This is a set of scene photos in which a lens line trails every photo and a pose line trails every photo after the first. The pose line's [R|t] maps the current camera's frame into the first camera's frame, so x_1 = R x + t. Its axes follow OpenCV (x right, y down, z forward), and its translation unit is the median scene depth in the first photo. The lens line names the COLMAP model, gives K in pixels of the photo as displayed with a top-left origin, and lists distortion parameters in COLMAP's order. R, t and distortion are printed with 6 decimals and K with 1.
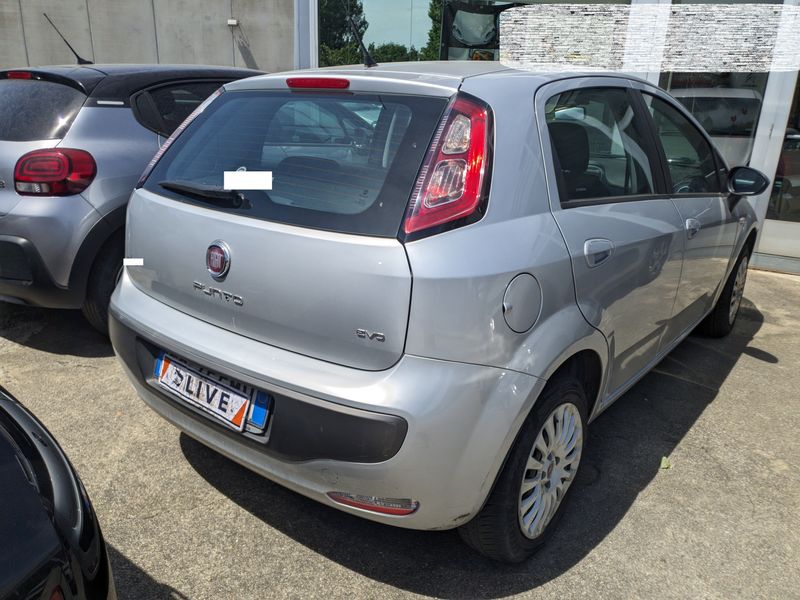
lens RADIAL K [[614.8, 0, 398.7], [0, 614.8, 299.9], [0, 0, 1]] dist [0.009412, 0.008018]
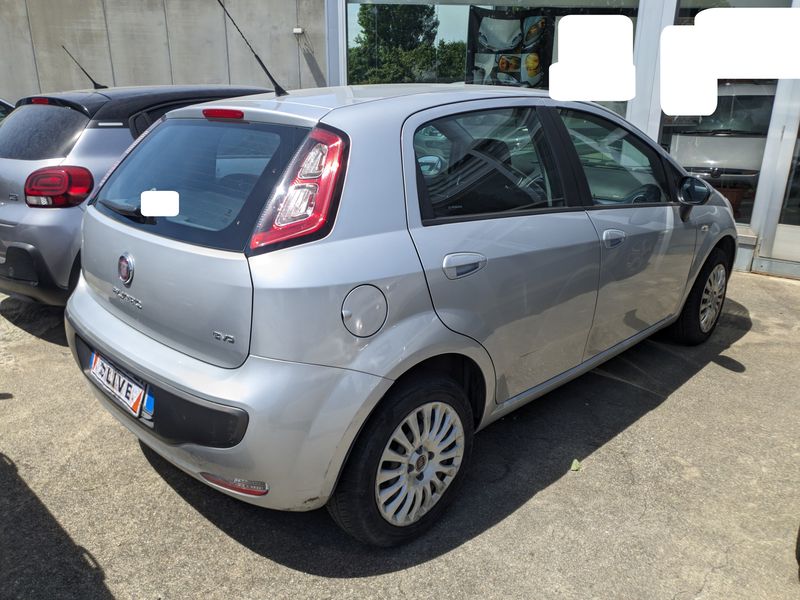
lens RADIAL K [[616.7, 0, 399.0], [0, 616.7, 292.8], [0, 0, 1]] dist [0.001057, 0.012342]
pose [[0.992600, 0.012978, -0.120736, 0.309727], [-0.014144, 0.999861, -0.008805, -0.014429], [0.120605, 0.010448, 0.992646, -0.082558]]
